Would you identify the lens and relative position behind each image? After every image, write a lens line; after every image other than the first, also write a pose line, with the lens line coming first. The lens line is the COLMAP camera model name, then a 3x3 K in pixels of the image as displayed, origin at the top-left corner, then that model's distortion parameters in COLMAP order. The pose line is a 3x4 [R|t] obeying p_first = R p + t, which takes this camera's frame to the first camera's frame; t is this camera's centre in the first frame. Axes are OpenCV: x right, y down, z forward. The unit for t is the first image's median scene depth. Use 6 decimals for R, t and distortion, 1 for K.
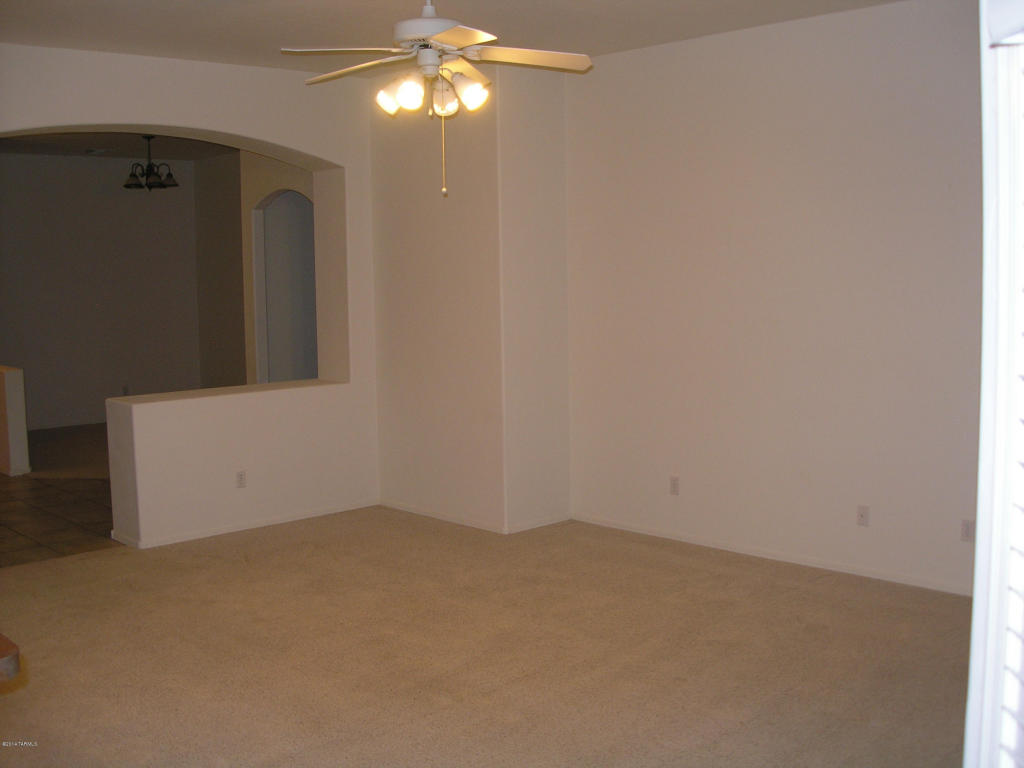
lens RADIAL K [[1154.4, 0, 506.0], [0, 1154.4, 381.9], [0, 0, 1]] dist [-0.141325, 0.000000]
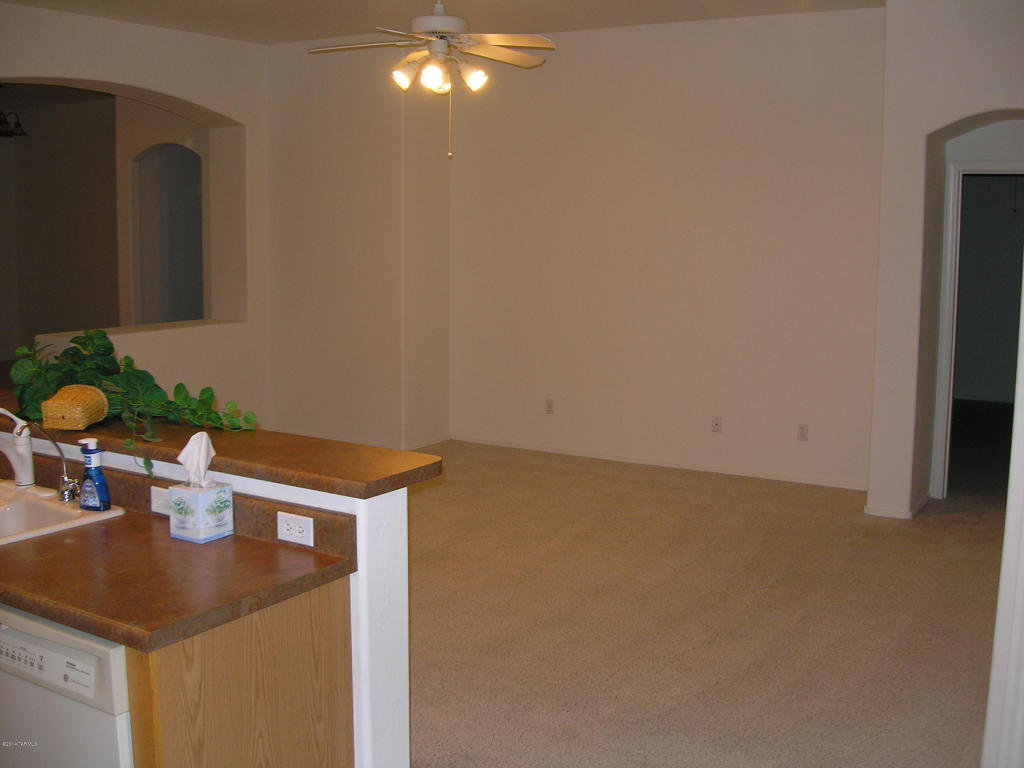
lens RADIAL K [[1154.4, 0, 509.5], [0, 1154.4, 383.1], [0, 0, 1]] dist [-0.141325, 0.000000]
pose [[0.967676, -0.011959, 0.251912, -0.186452], [0.002239, 0.999243, 0.038838, 0.019237], [-0.252186, -0.037018, 0.966970, -0.135913]]
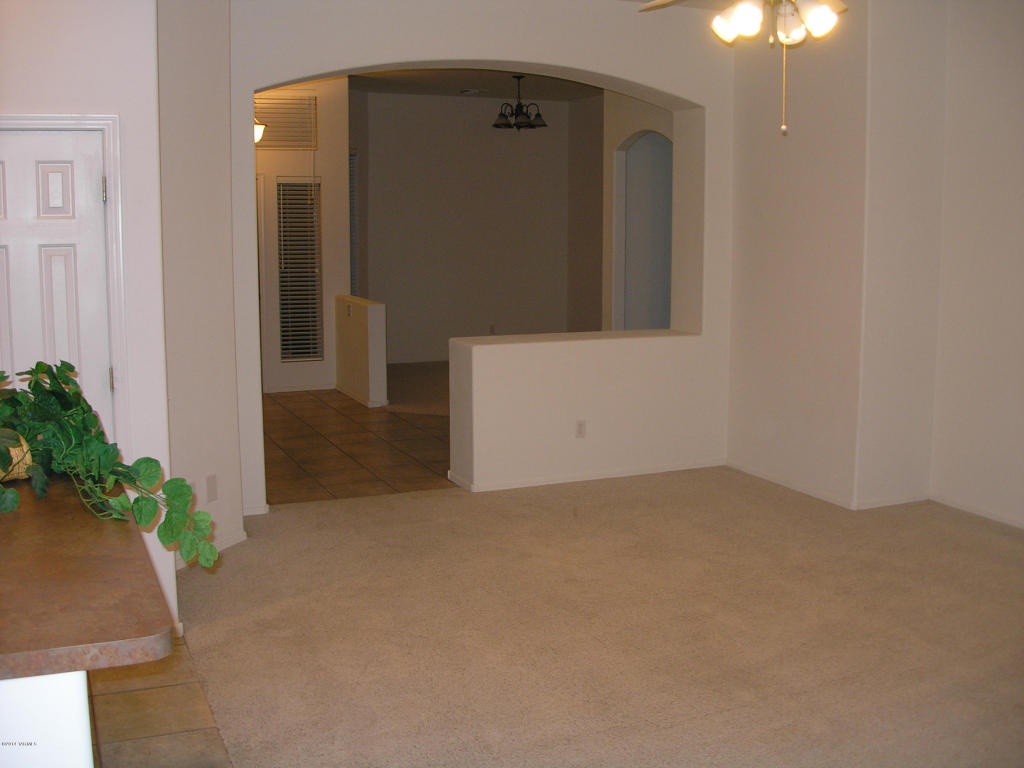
lens RADIAL K [[1154.4, 0, 518.8], [0, 1154.4, 368.7], [0, 0, 1]] dist [-0.141325, 0.000000]
pose [[0.947016, 0.062784, -0.314991, 0.025085], [-0.051884, 0.997732, 0.042878, -0.005035], [0.316969, -0.024263, 0.948126, 0.059554]]
